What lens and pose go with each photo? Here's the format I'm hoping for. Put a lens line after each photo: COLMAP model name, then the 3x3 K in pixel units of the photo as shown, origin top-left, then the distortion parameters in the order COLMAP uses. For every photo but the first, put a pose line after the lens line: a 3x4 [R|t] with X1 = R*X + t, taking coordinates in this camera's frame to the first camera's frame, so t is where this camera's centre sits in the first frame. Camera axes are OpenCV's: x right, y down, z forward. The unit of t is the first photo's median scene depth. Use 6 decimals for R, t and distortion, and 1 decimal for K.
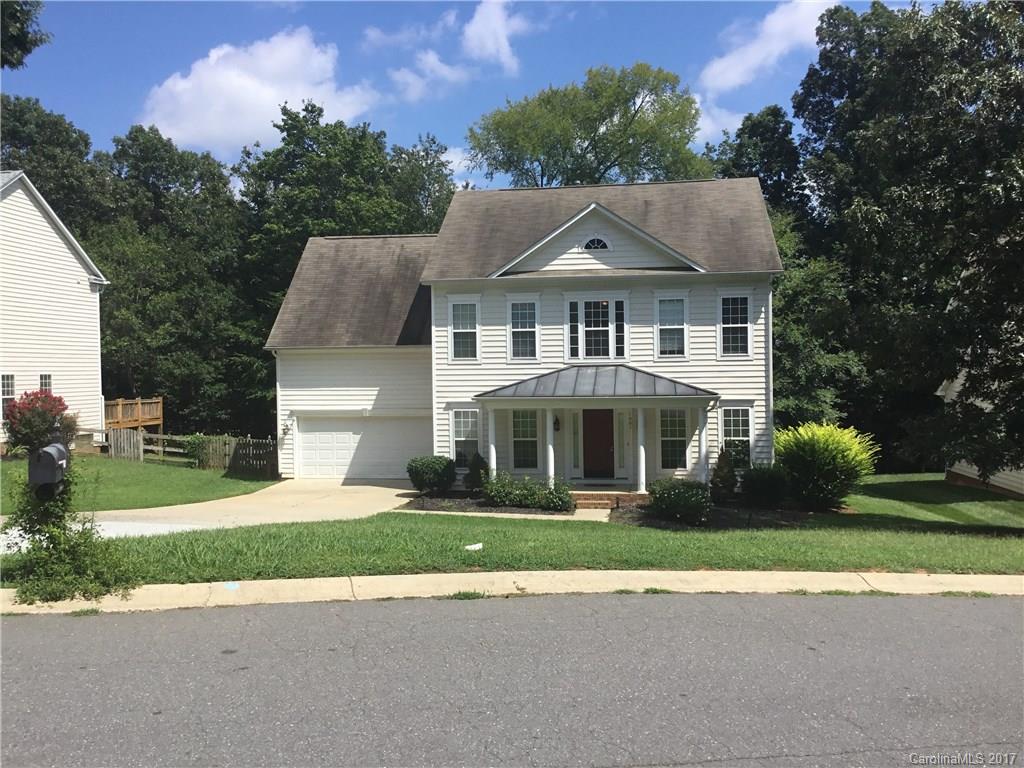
lens RADIAL K [[922.0, 0, 512.0], [0, 922.0, 384.0], [0, 0, 1]] dist [0.103912, -0.222680]
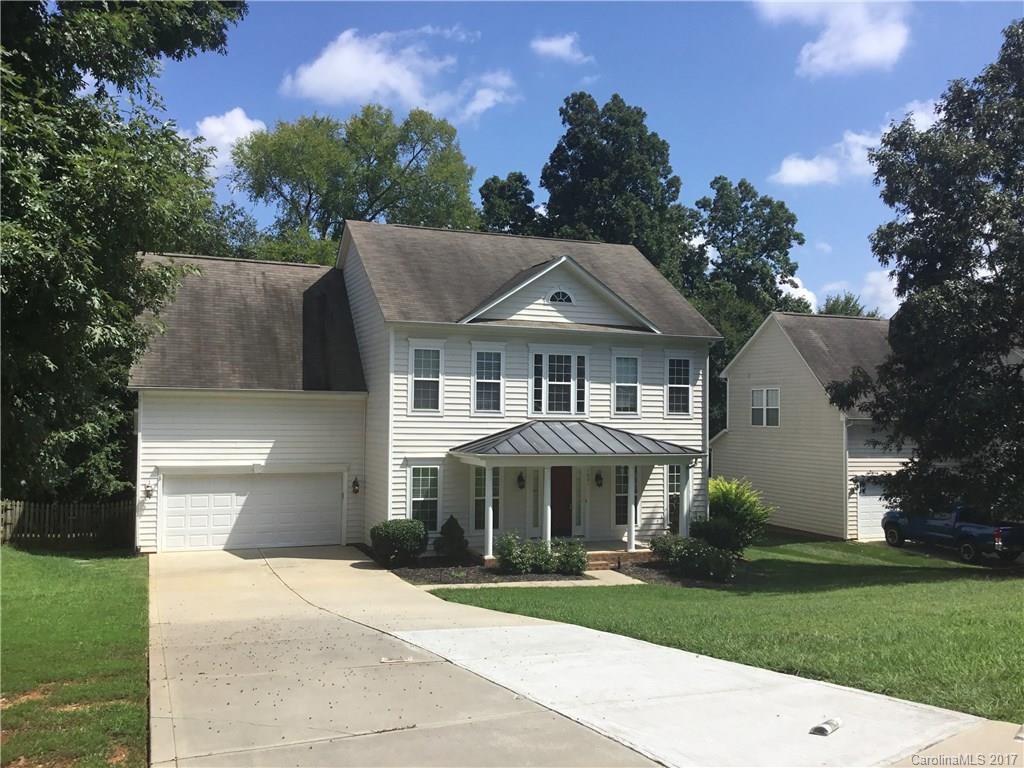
lens RADIAL K [[922.0, 0, 512.0], [0, 922.0, 384.0], [0, 0, 1]] dist [0.103912, -0.222680]
pose [[0.867213, 0.039731, 0.496349, -0.432250], [-0.017228, 0.998609, -0.049835, -0.009170], [-0.497639, 0.034667, 0.866691, 0.174576]]
